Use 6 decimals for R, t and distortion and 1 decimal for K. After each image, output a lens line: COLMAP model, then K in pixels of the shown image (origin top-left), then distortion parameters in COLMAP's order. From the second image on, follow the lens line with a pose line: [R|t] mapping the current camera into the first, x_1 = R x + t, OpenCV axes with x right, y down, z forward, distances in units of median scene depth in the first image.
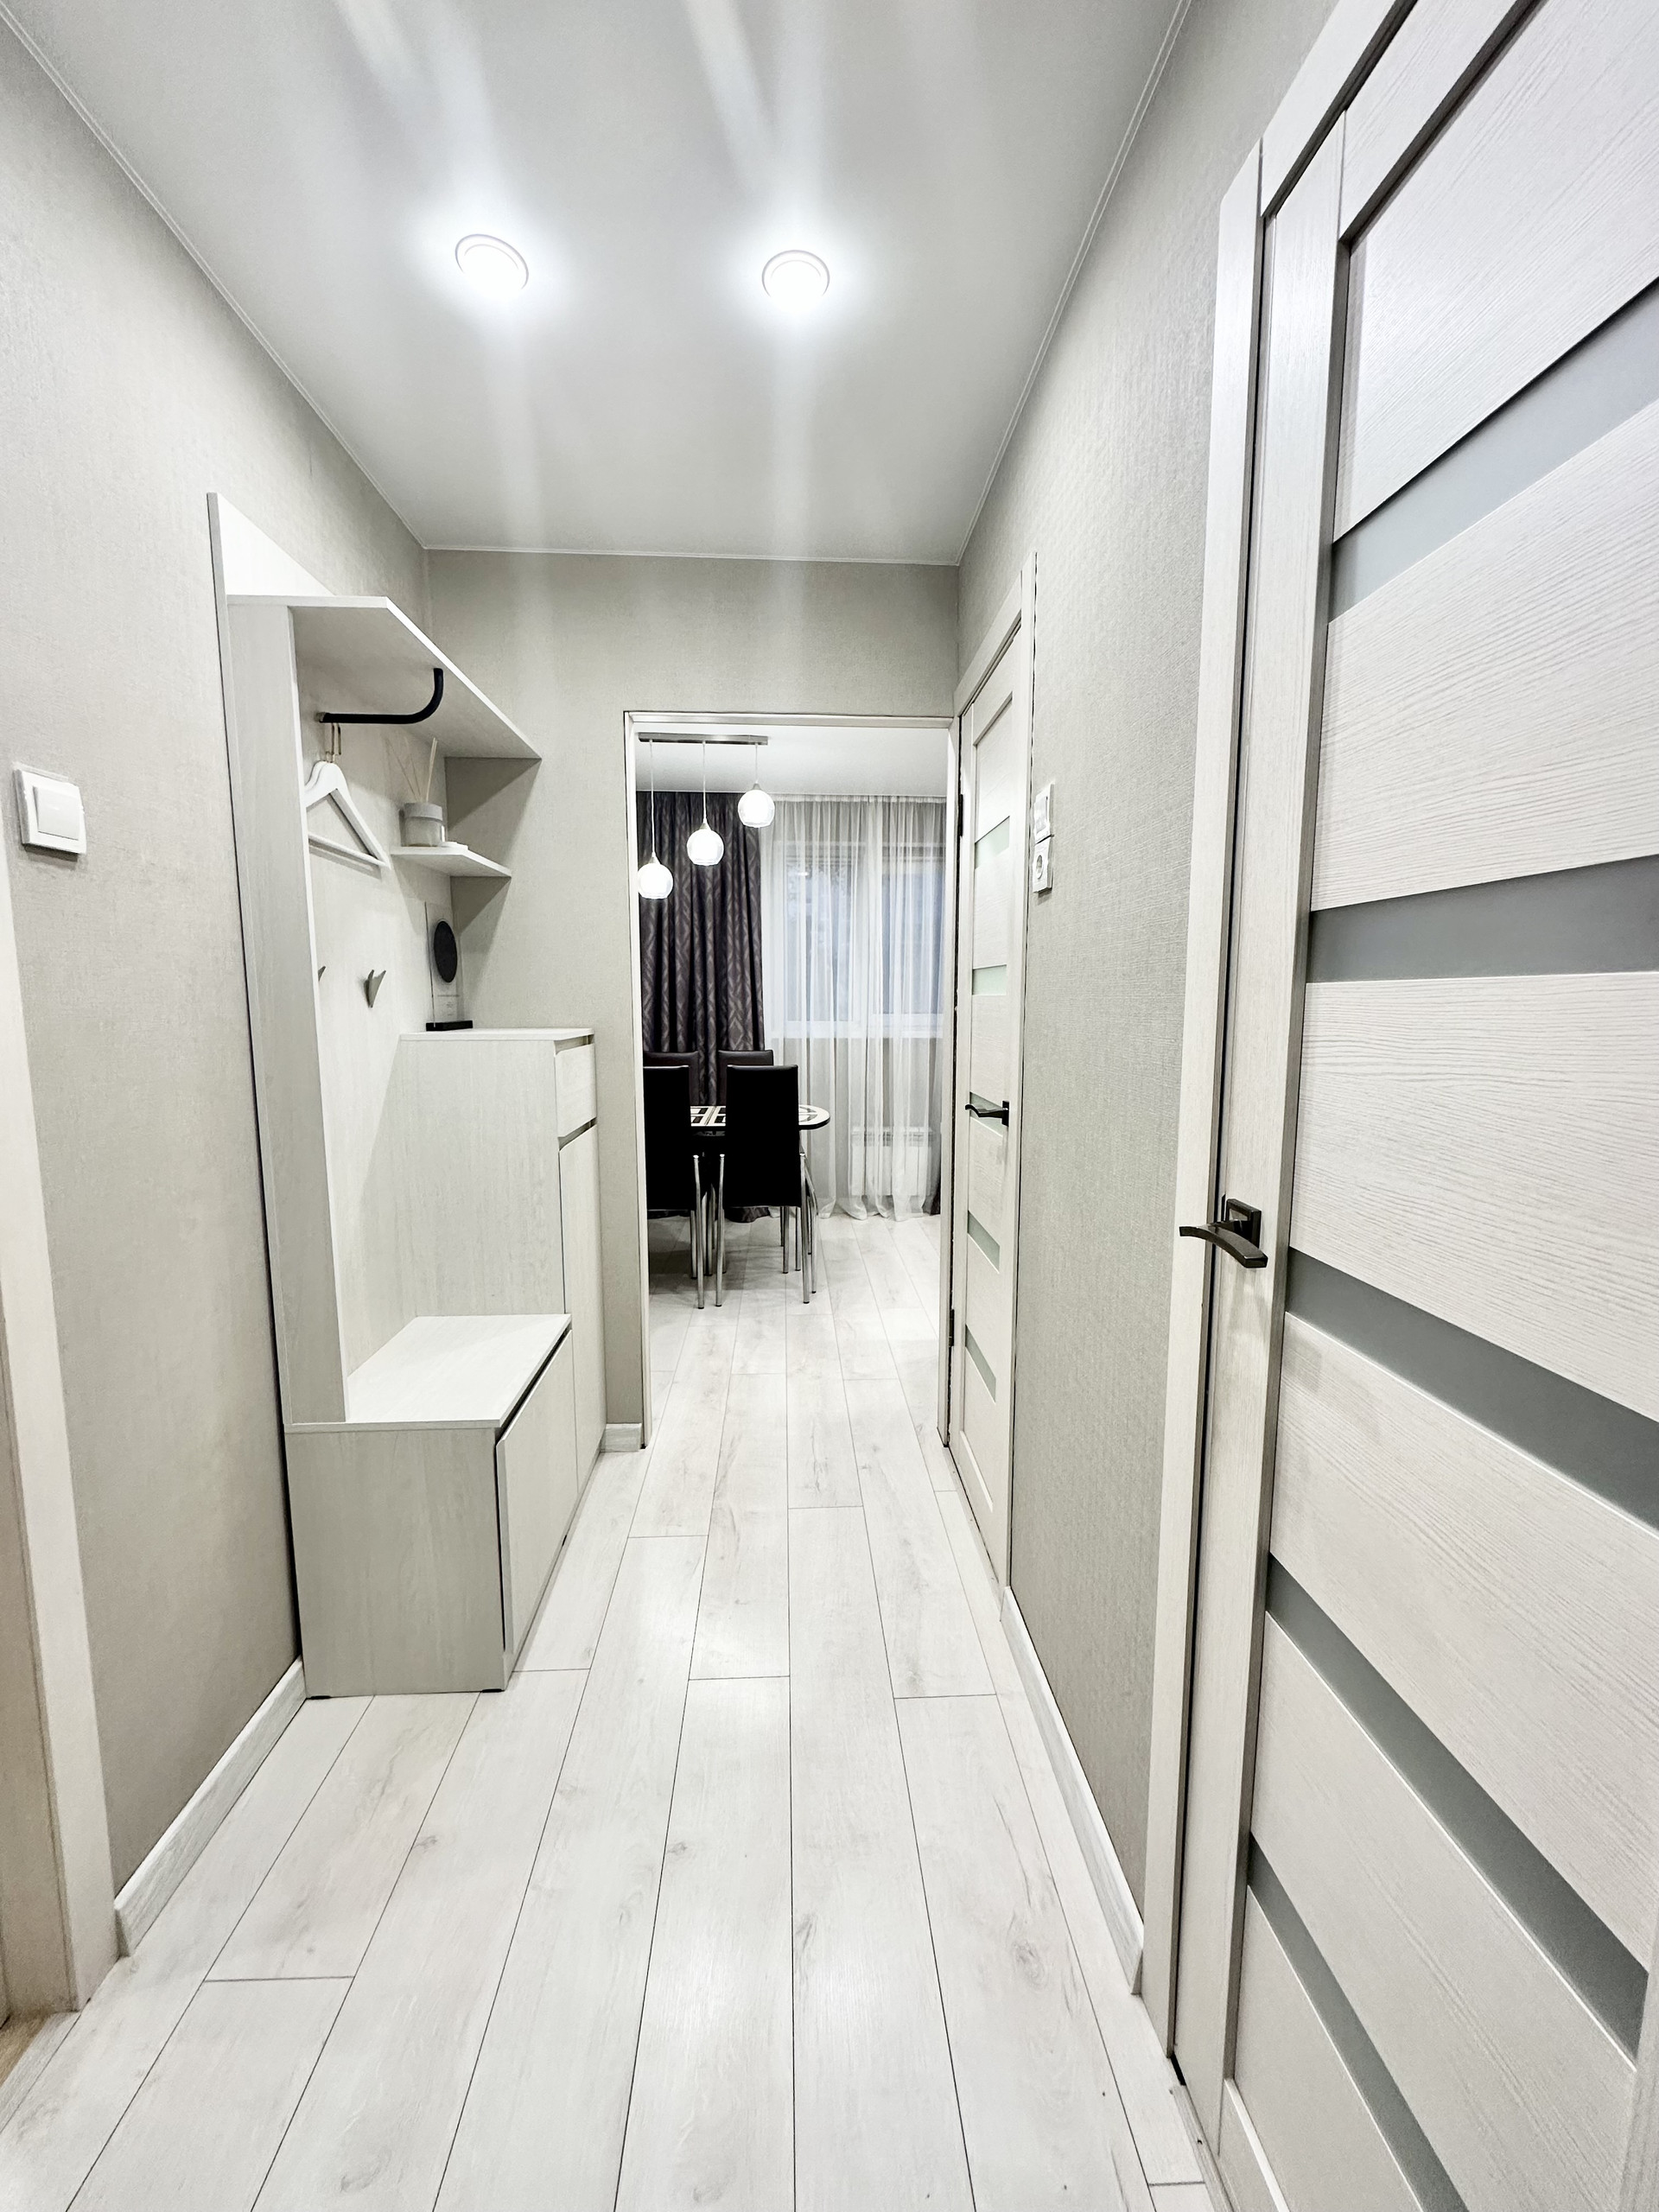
lens RADIAL K [[880.9, 0, 828.5], [0, 880.9, 1105.1], [0, 0, 1]] dist [-0.001746, 0.000499]
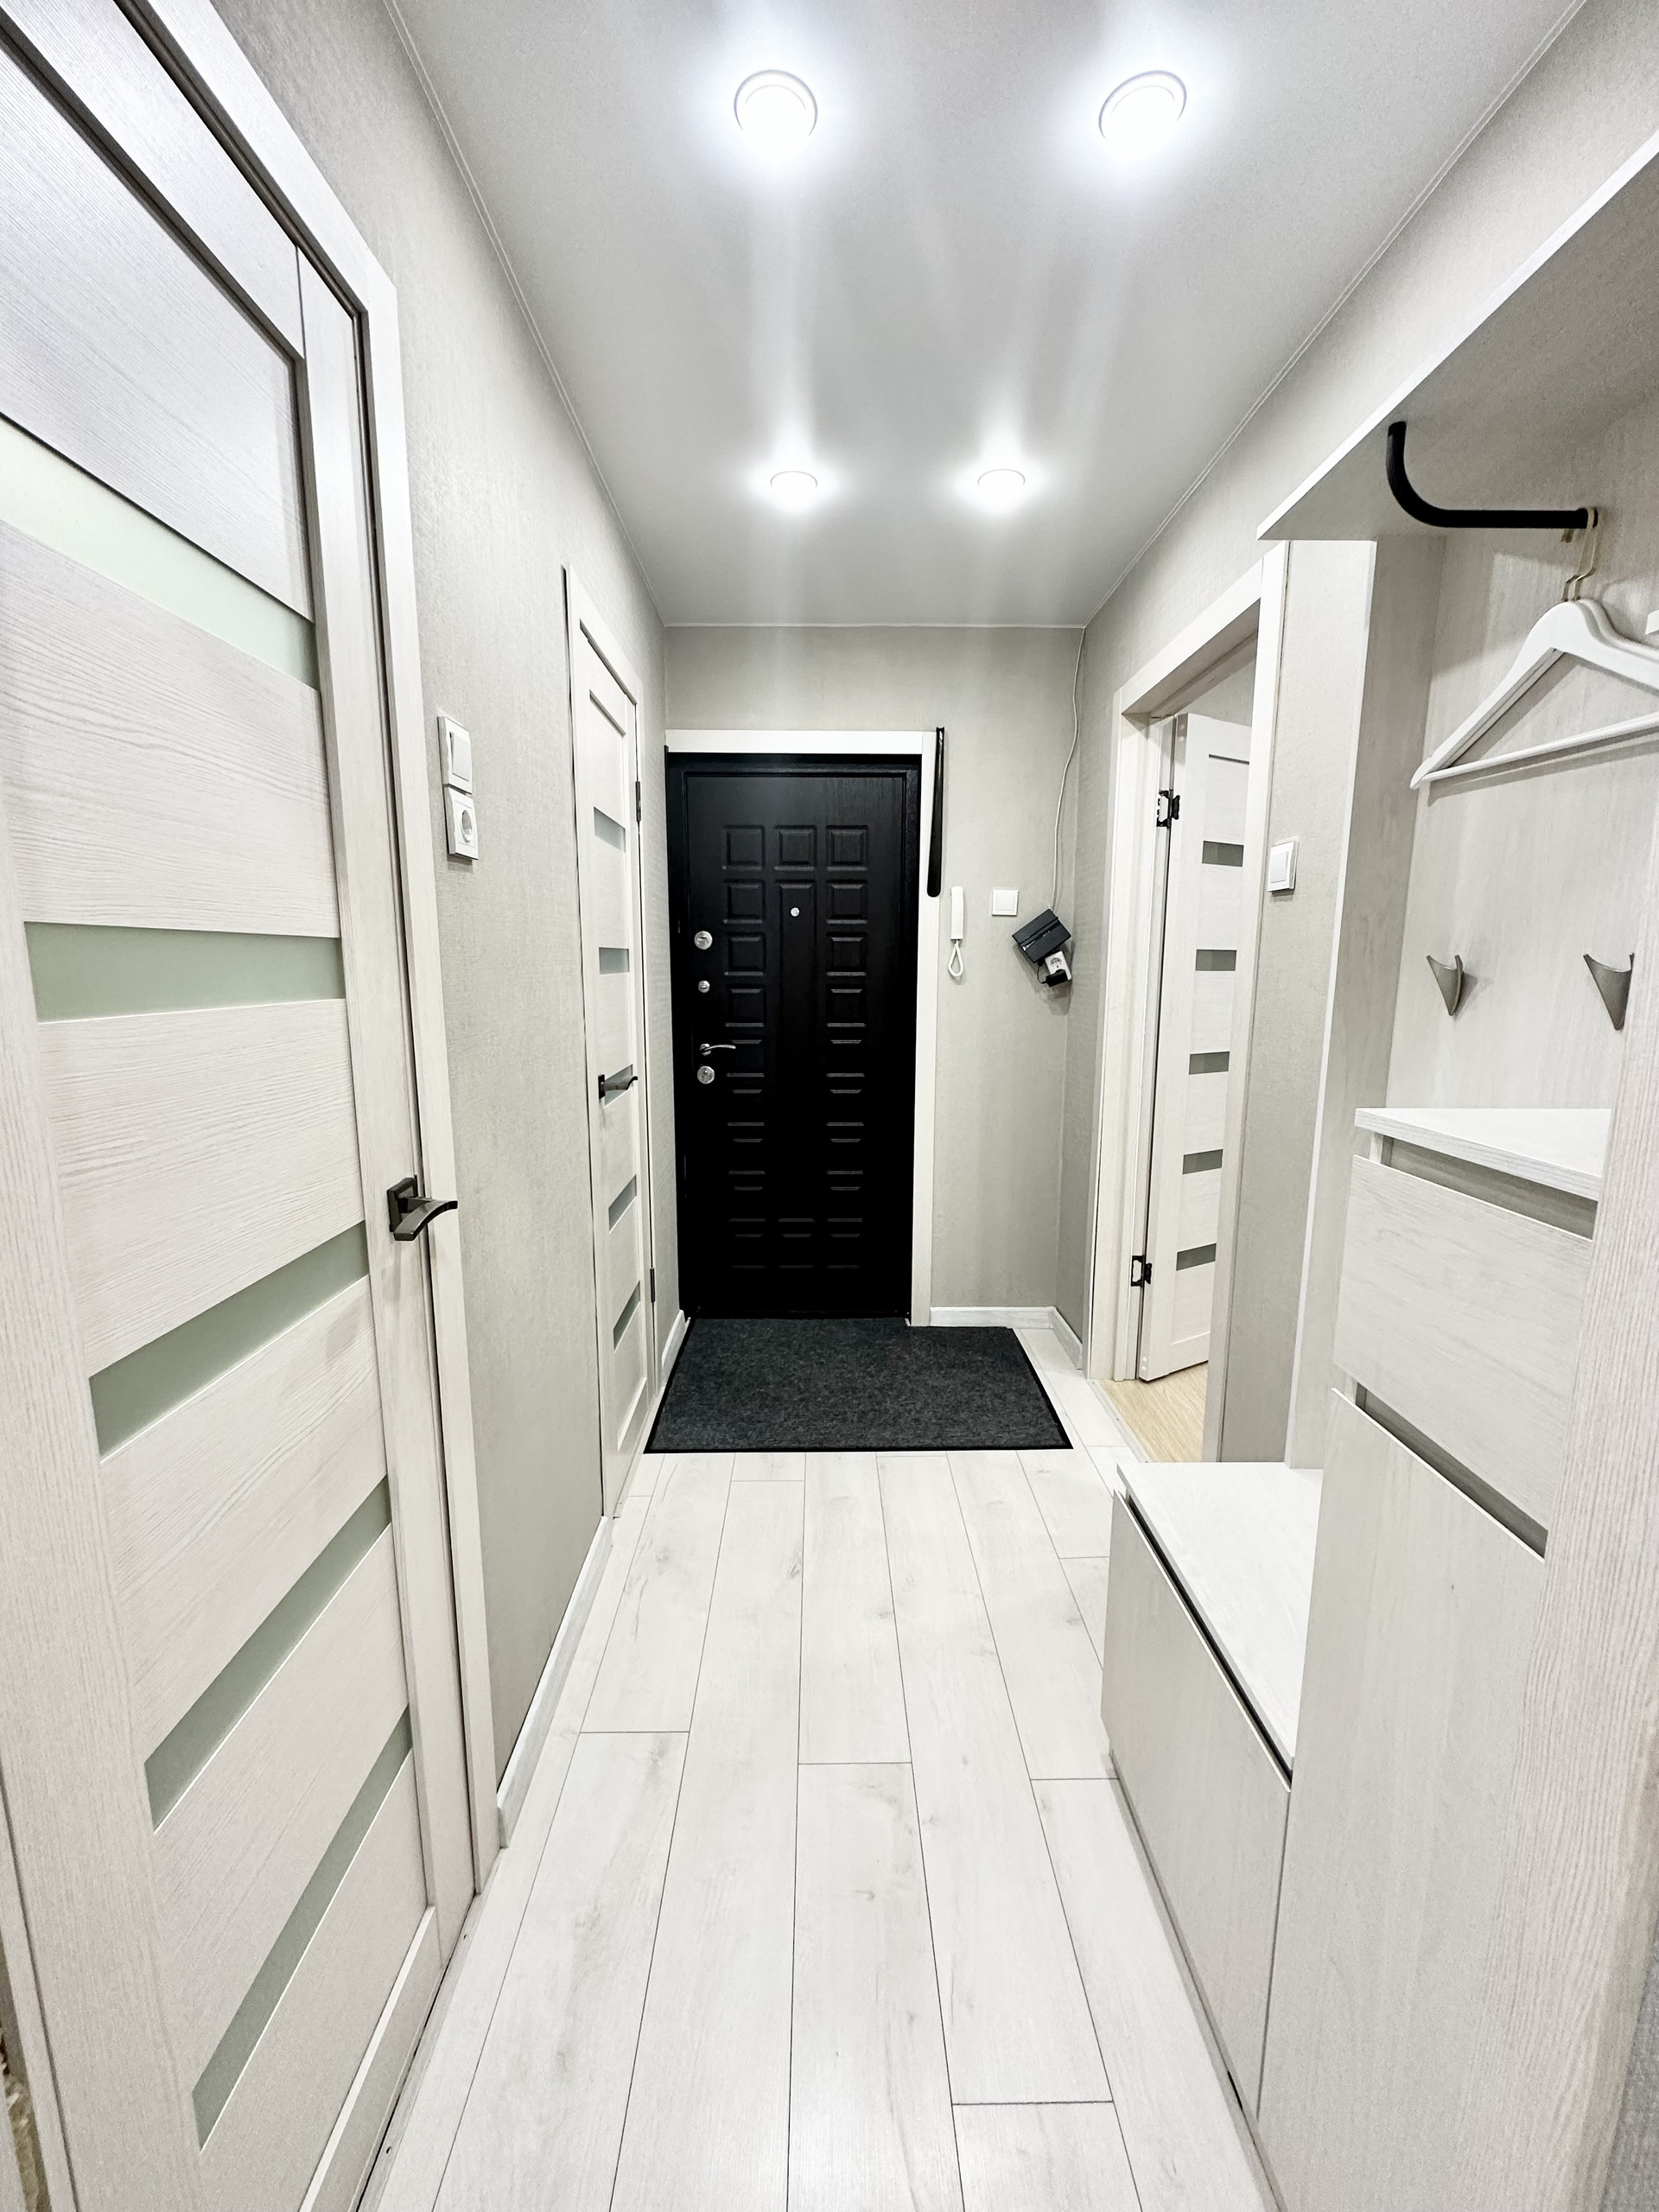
lens RADIAL K [[880.9, 0, 833.7], [0, 880.9, 1104.0], [0, 0, 1]] dist [-0.001746, 0.000499]
pose [[-0.999381, -0.010986, 0.033426, -0.077598], [-0.001219, 0.960246, 0.279152, -0.177055], [-0.035164, 0.278938, -0.959665, 1.260711]]
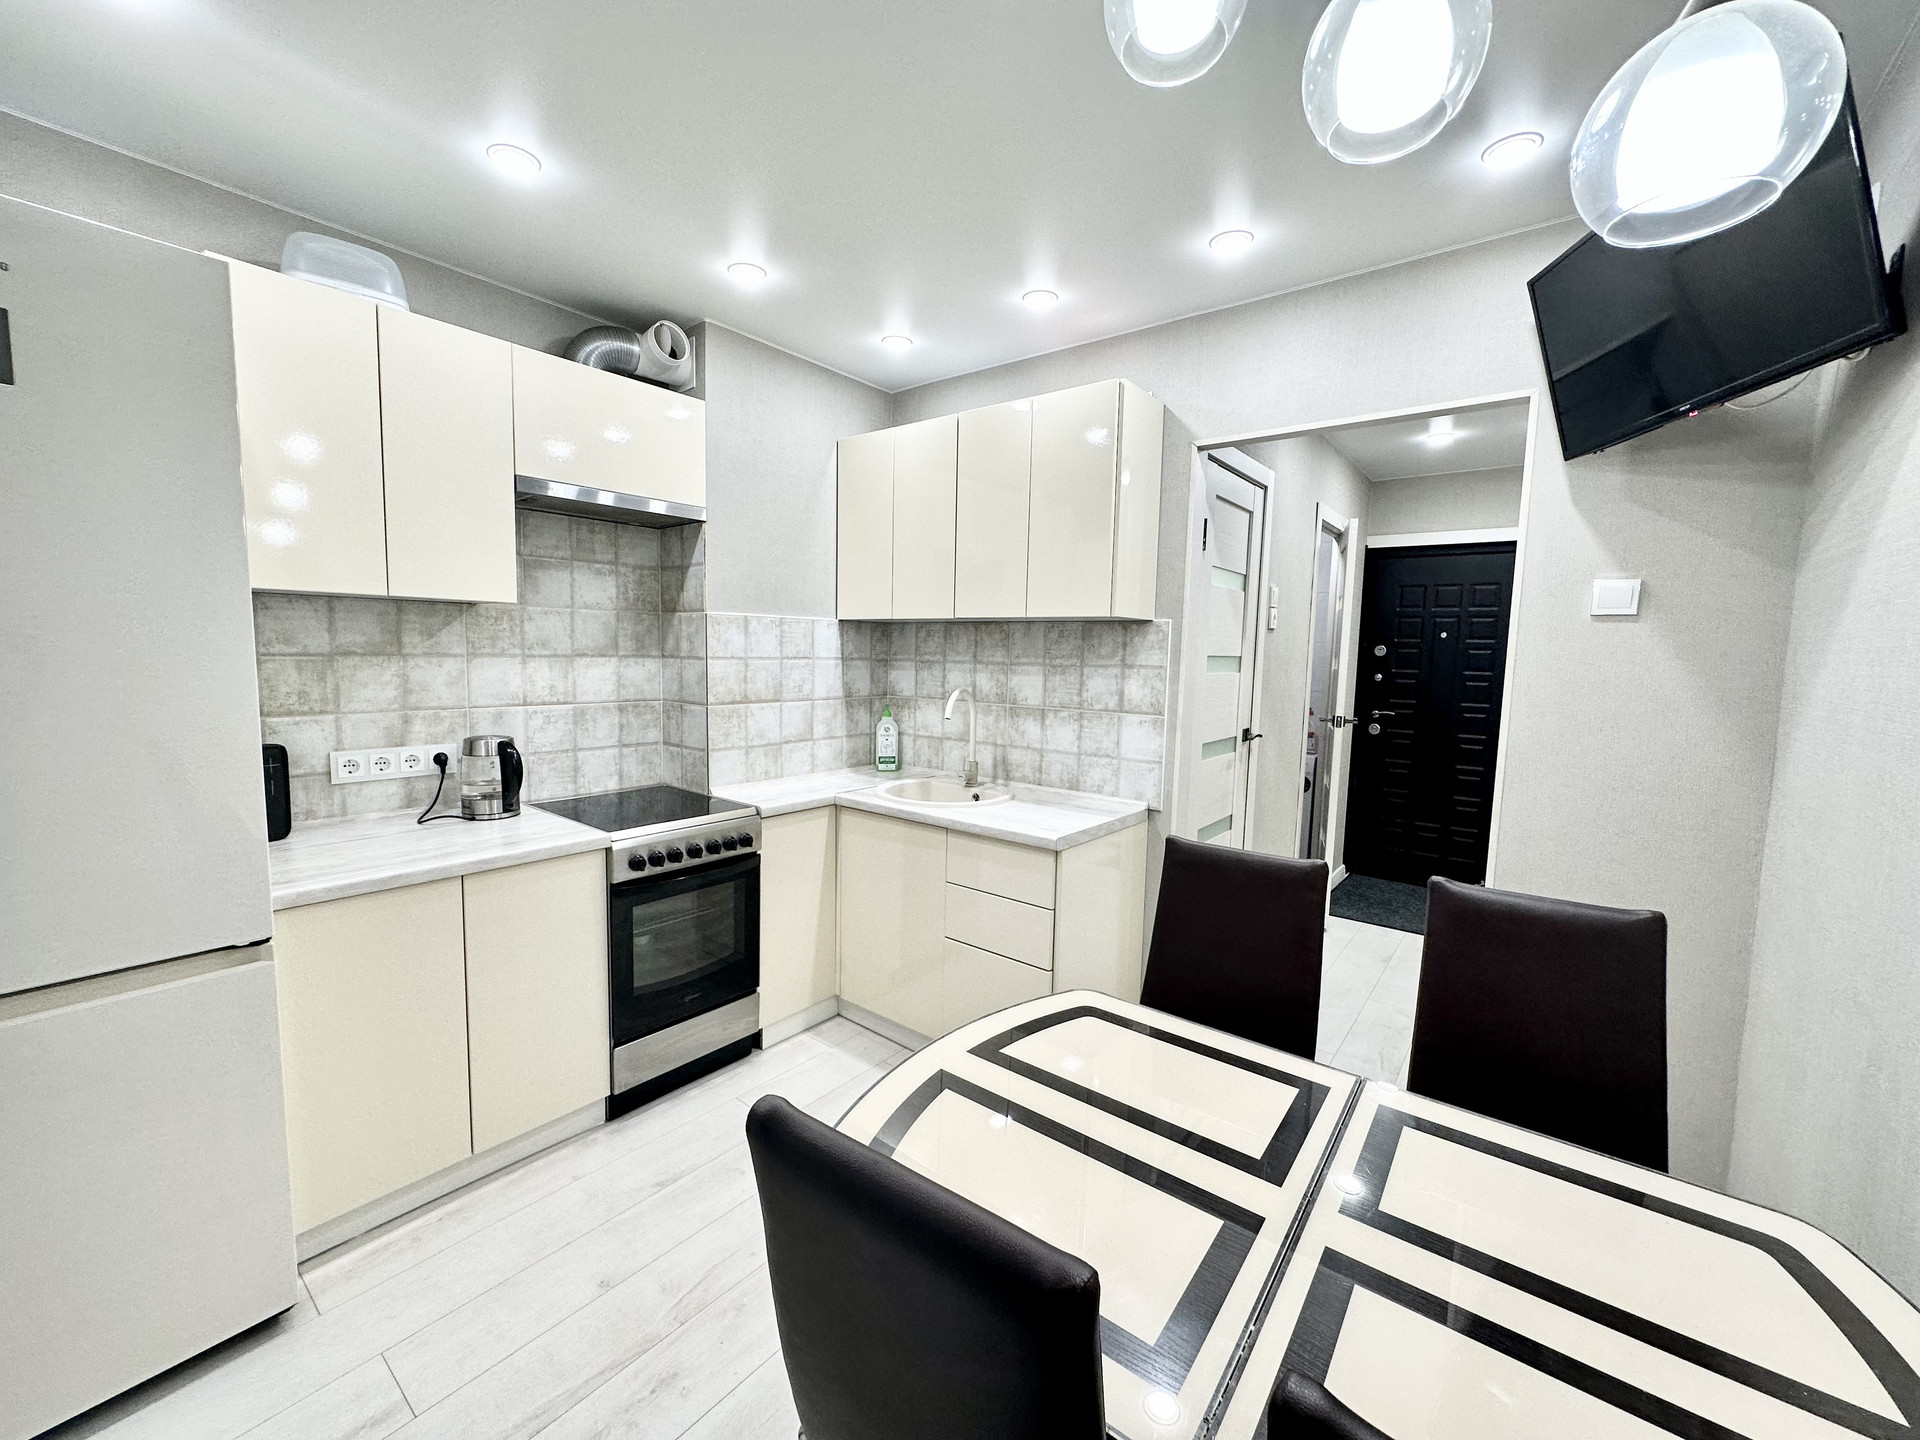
lens RADIAL K [[764.6, 0, 963.0], [0, 764.6, 722.6], [0, 0, 1]] dist [-0.001746, 0.000499]
pose [[-0.751956, -0.084532, 0.653771, -0.346787], [0.054935, 0.980259, 0.189932, -0.302264], [-0.656920, 0.178736, -0.732468, 2.169784]]
